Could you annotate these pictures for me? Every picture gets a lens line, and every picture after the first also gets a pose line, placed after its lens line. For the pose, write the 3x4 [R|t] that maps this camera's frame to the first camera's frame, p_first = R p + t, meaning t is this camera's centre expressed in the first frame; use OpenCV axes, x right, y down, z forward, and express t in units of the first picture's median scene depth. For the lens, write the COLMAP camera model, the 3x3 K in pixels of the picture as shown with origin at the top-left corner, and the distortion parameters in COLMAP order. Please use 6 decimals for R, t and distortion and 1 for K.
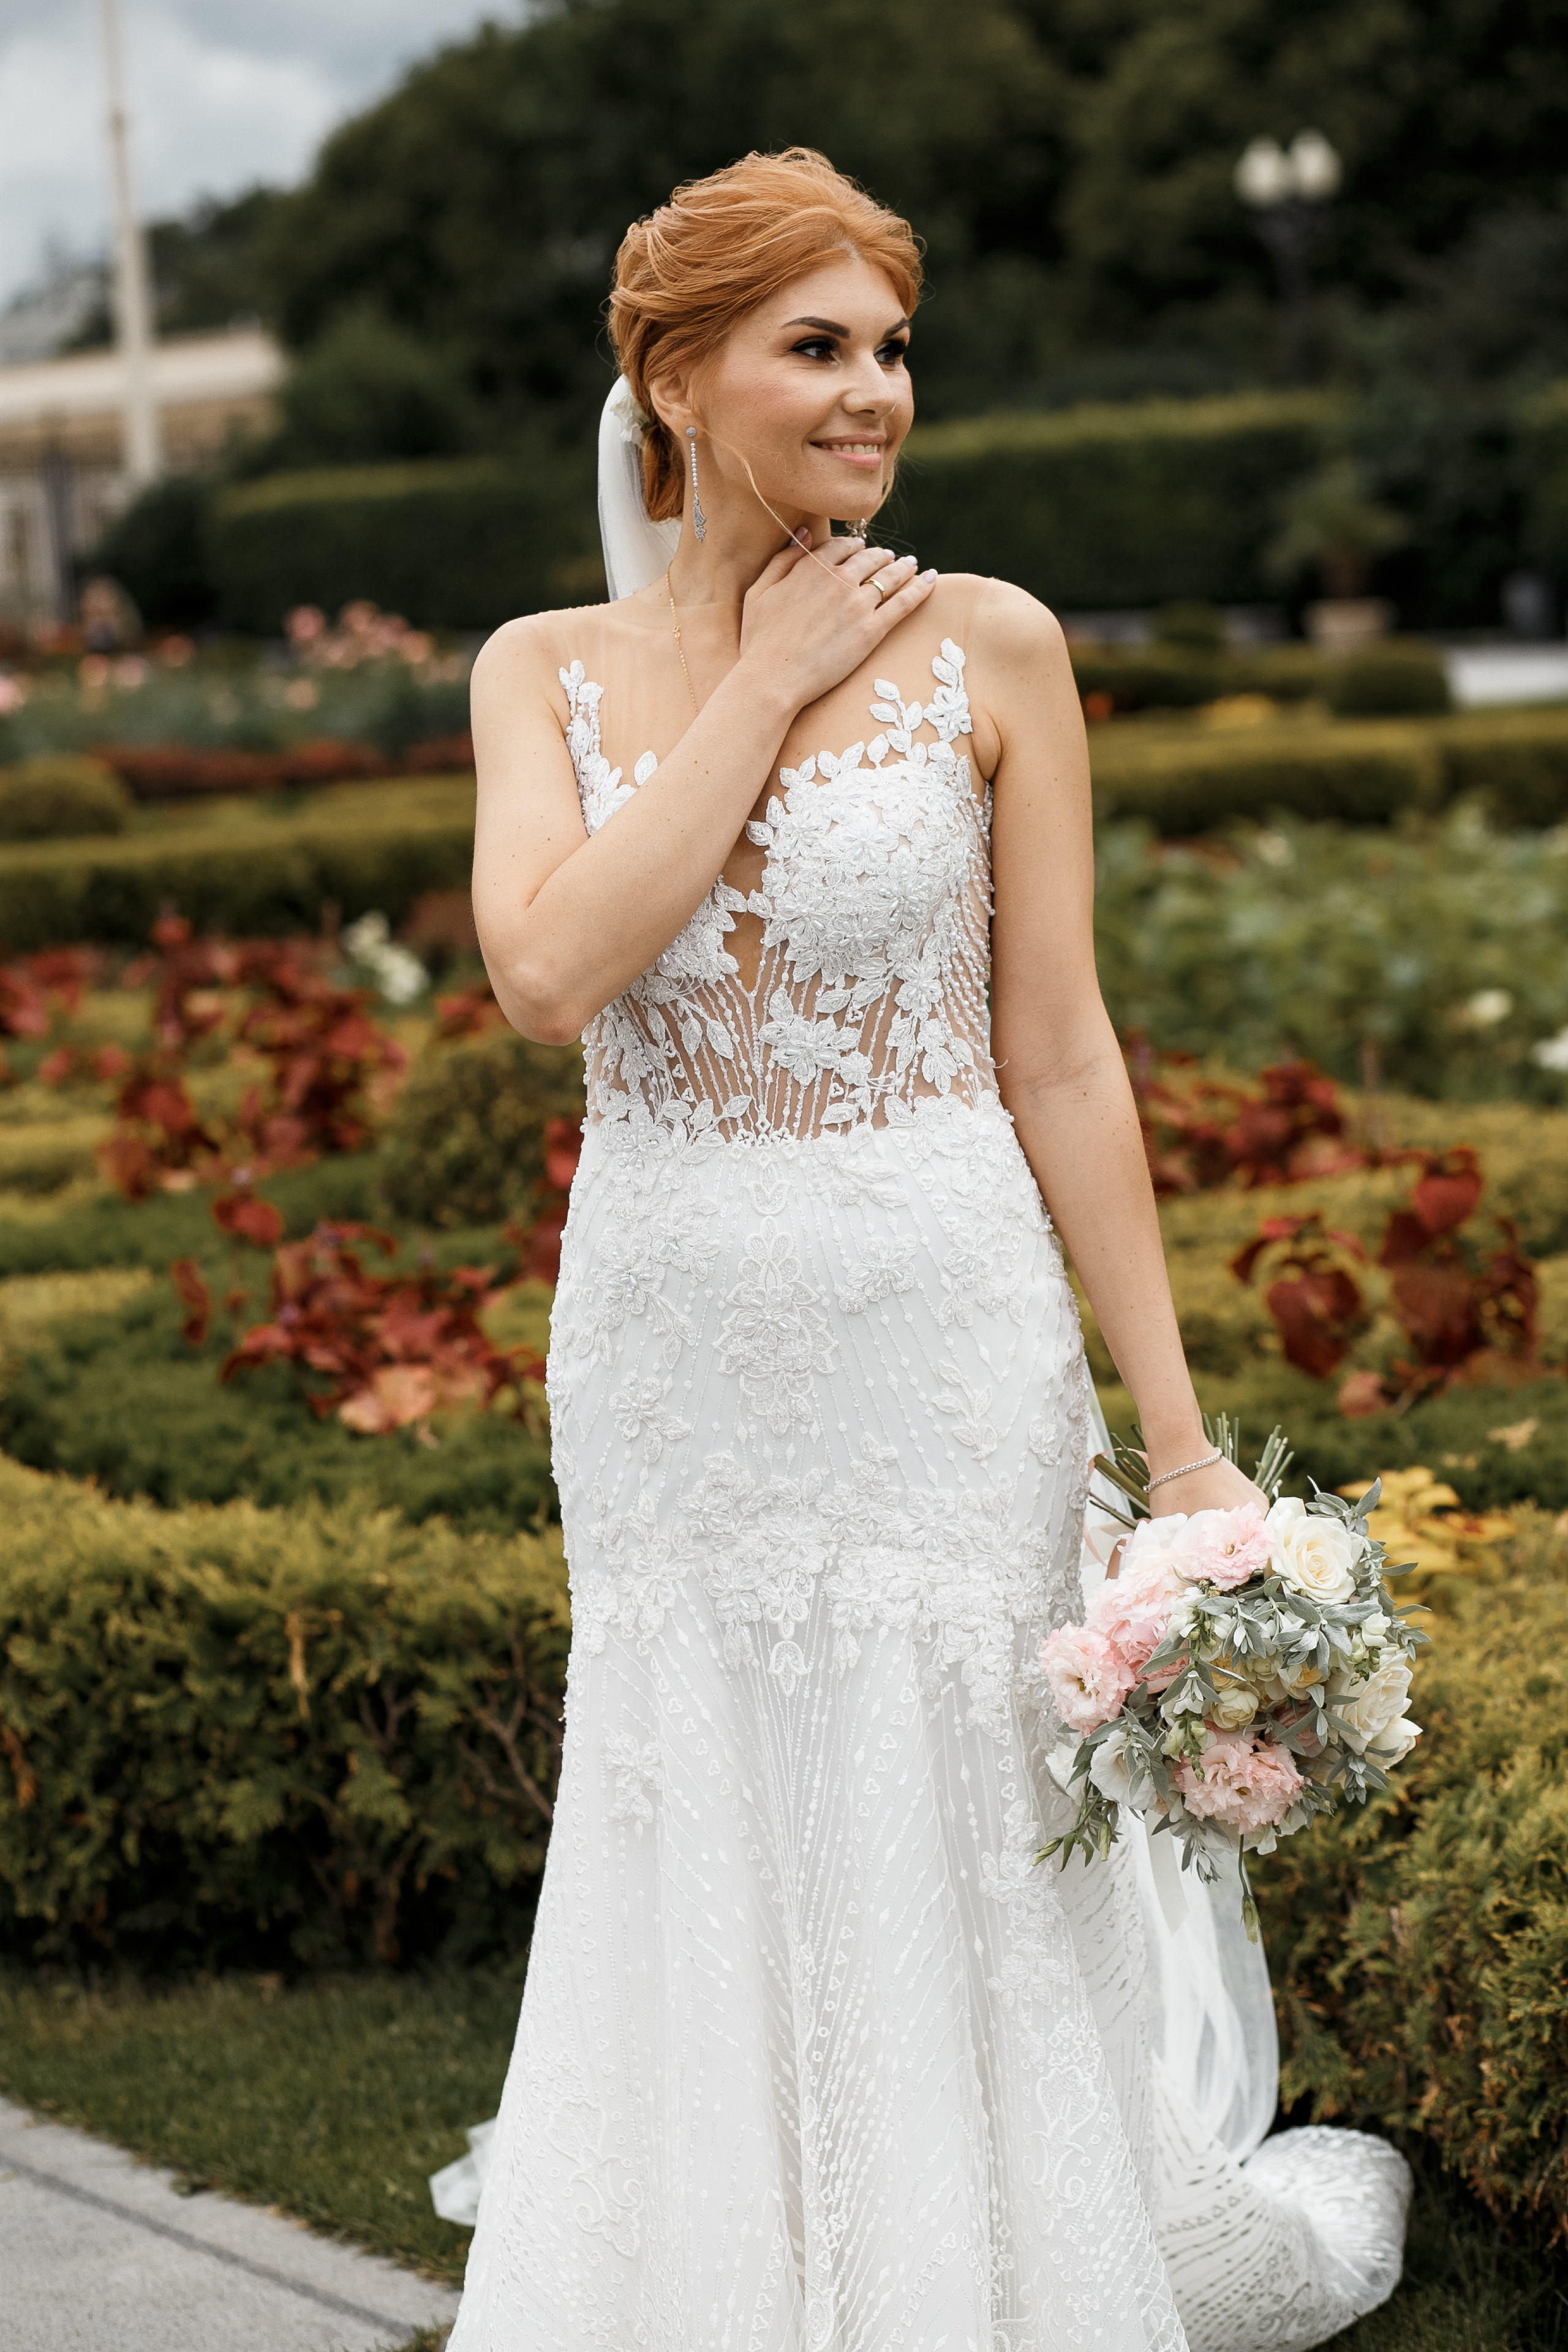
lens RADIAL K [[5740.7, 0, 784.0], [0, 5740.7, 1176.0], [0, 0, 1]] dist [-0.025034, -0.406859]
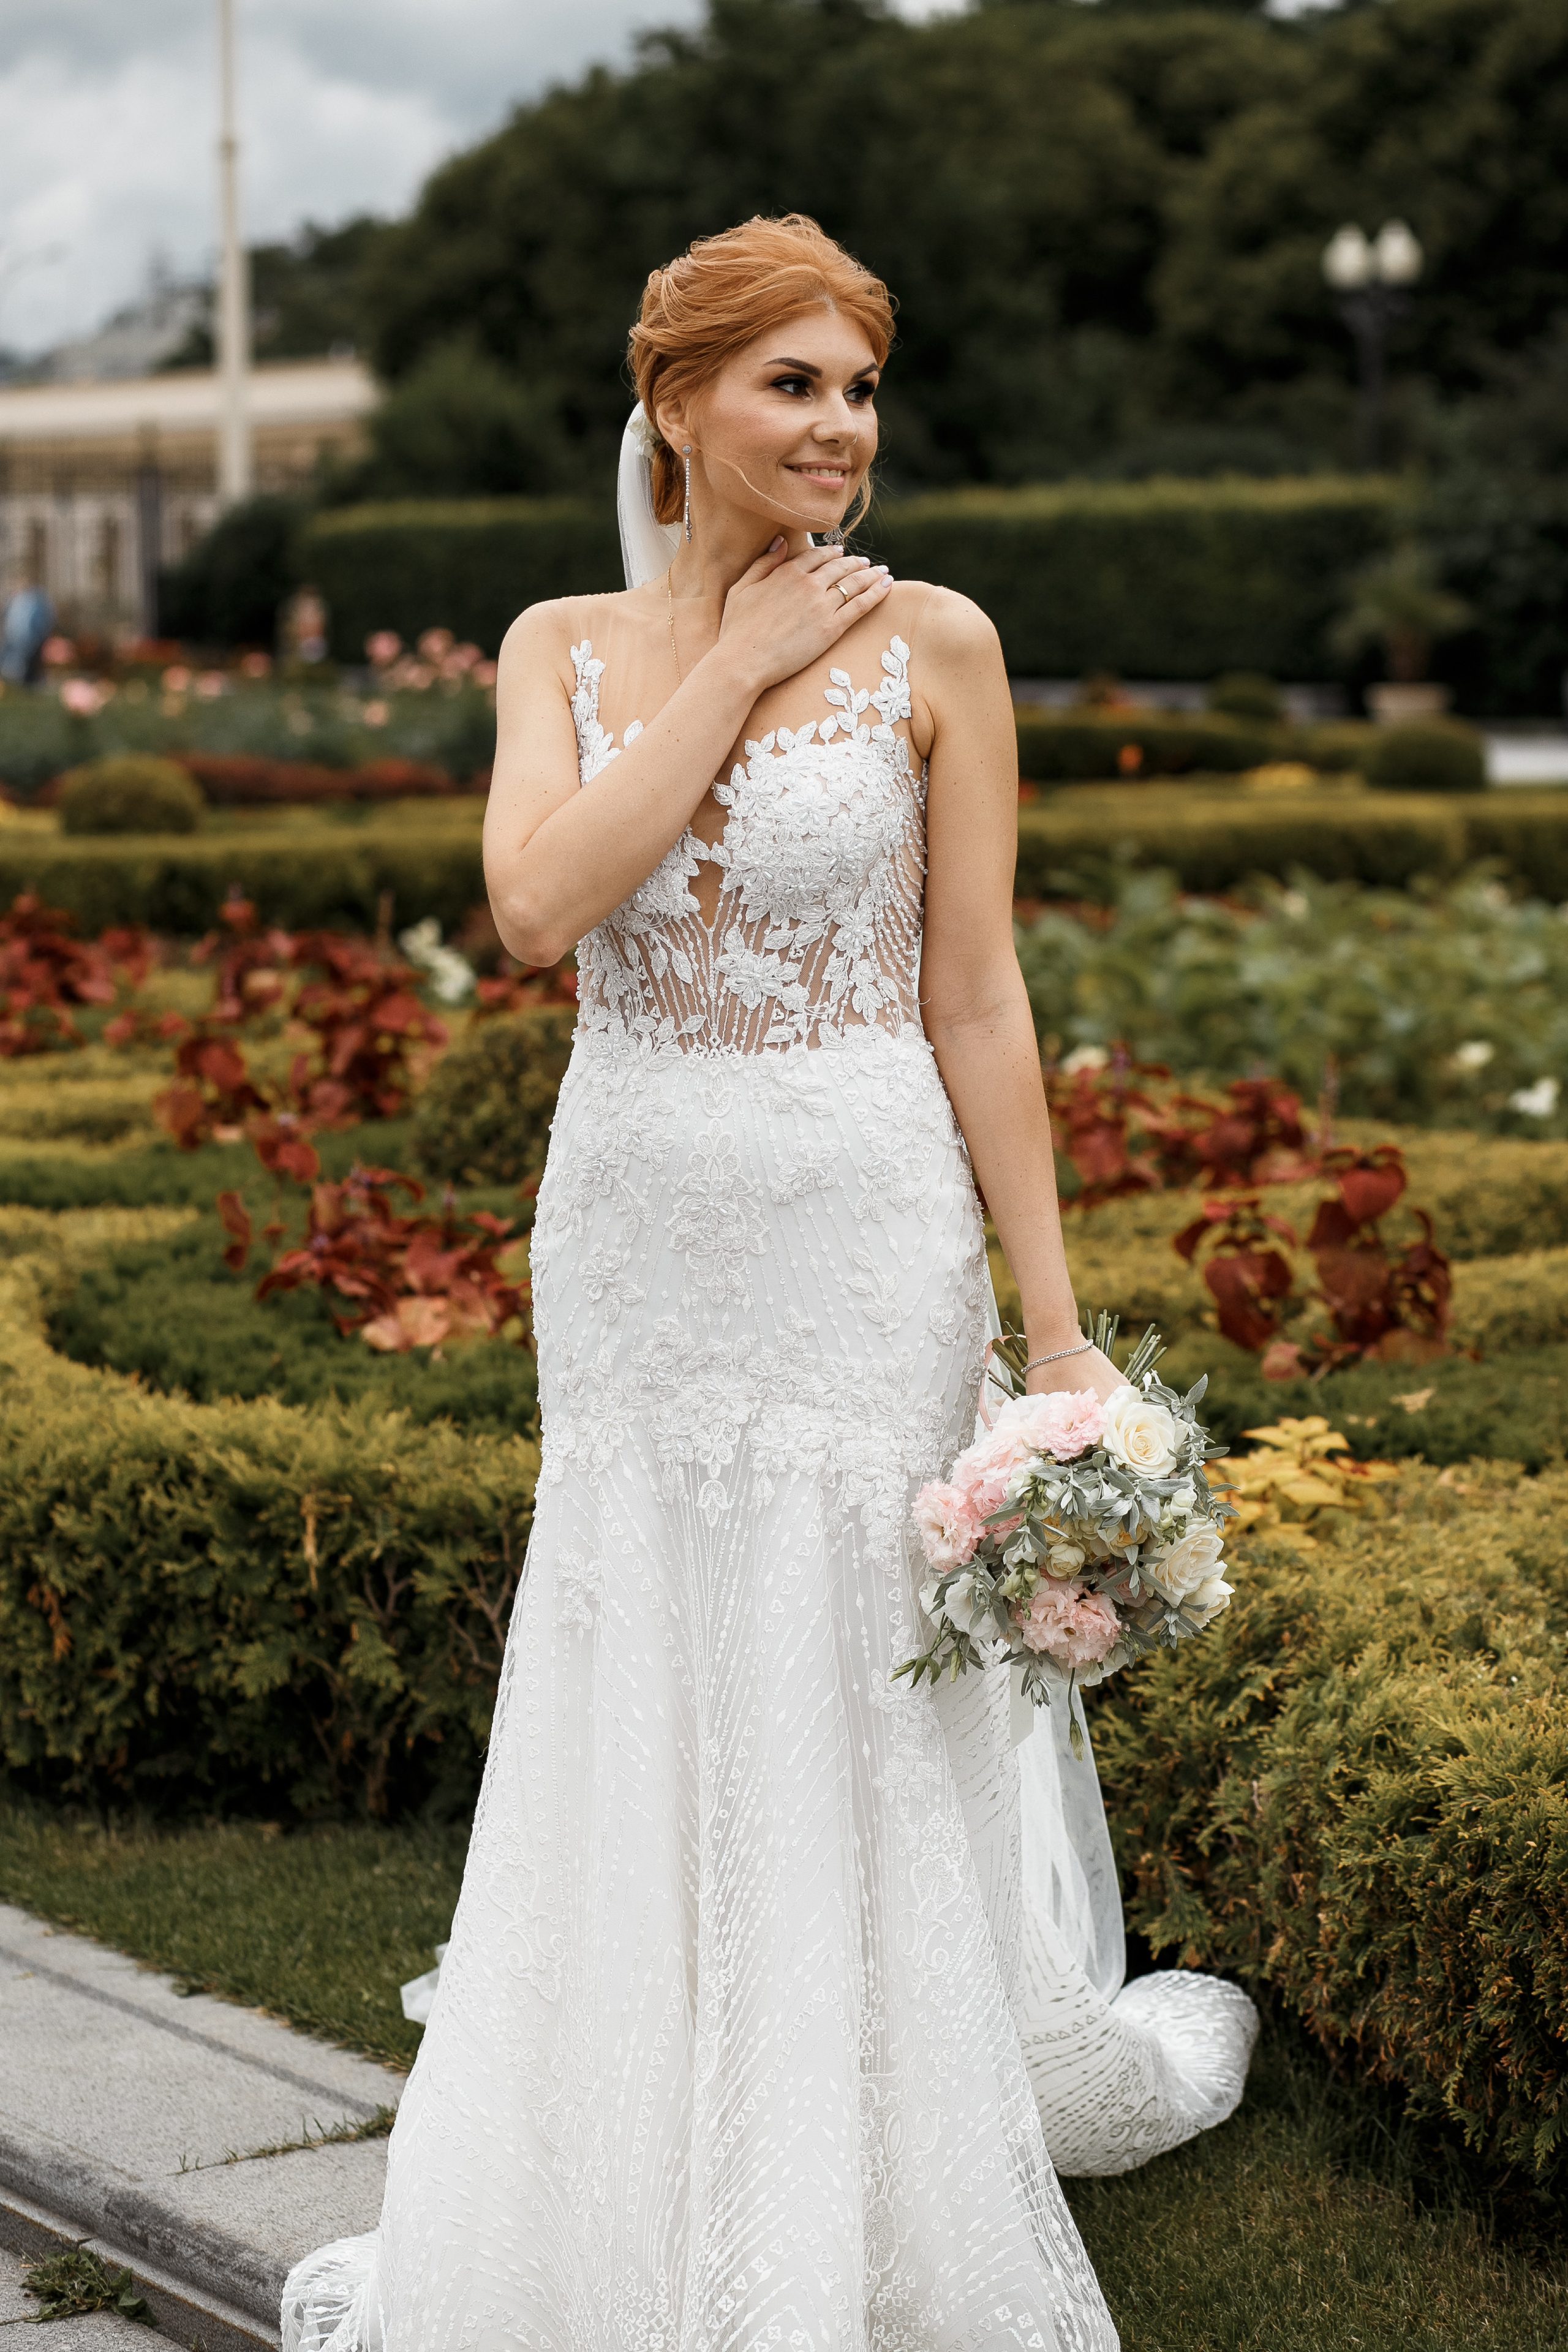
lens RADIAL K [[5622.0, 0, 784.0], [0, 5622.0, 1176.0], [0, 0, 1]] dist [0.316703, -4.578633]
pose [[0.998753, 0.048973, -0.009691, 0.021837], [-0.049051, 0.998764, -0.008048, 0.025886], [0.009285, 0.008514, 0.999921, -0.149523]]
